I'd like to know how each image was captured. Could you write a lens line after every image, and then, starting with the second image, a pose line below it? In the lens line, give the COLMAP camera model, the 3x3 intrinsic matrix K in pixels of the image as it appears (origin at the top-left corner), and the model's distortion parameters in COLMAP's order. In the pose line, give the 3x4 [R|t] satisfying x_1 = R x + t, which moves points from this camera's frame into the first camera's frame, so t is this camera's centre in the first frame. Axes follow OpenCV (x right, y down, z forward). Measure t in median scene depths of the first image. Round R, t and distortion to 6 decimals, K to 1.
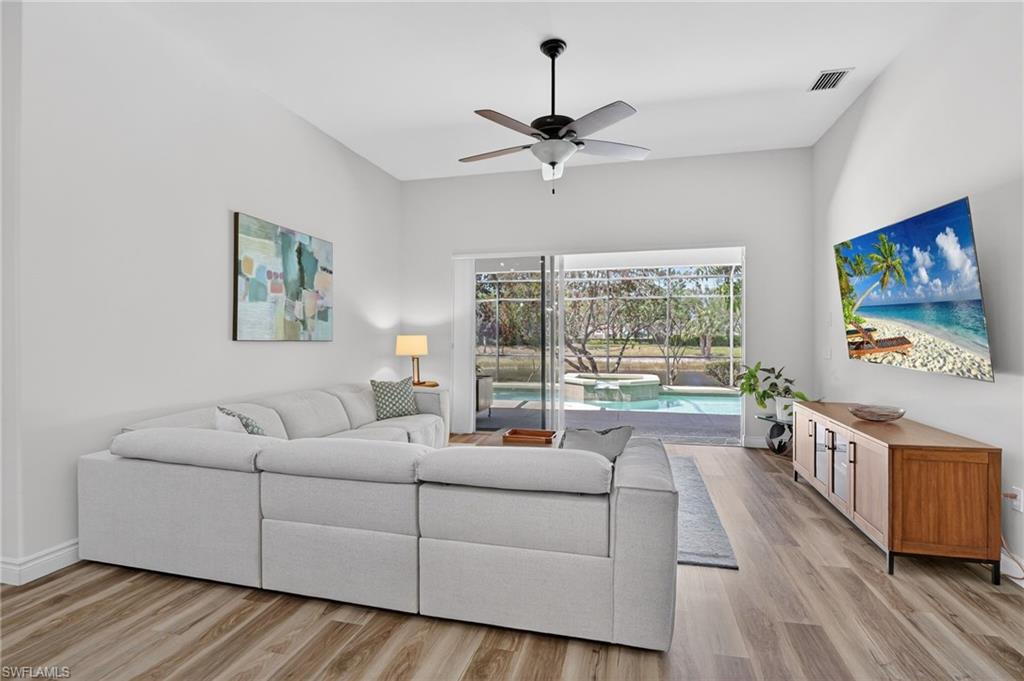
lens RADIAL K [[495.7, 0, 510.9], [0, 495.7, 338.4], [0, 0, 1]] dist [-0.010500, -0.004276]
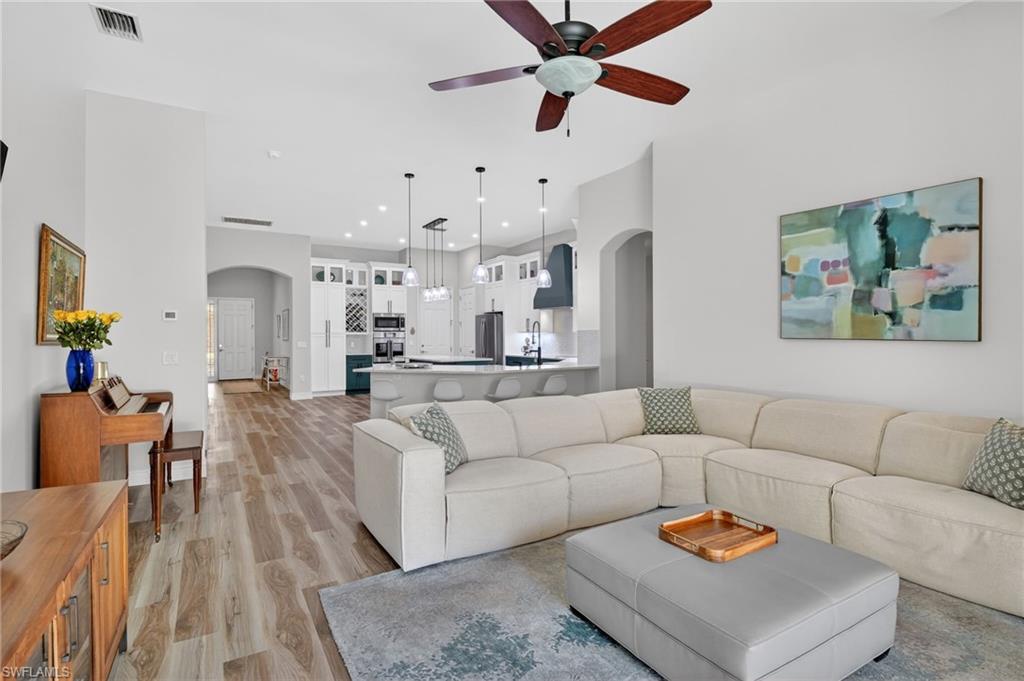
lens RADIAL K [[495.7, 0, 513.5], [0, 495.7, 333.0], [0, 0, 1]] dist [-0.010500, -0.004276]
pose [[-0.700101, 0.001350, -0.714043, 0.539407], [0.003037, 0.999995, -0.001087, -0.006371], [0.714037, -0.002929, -0.700101, 1.191724]]
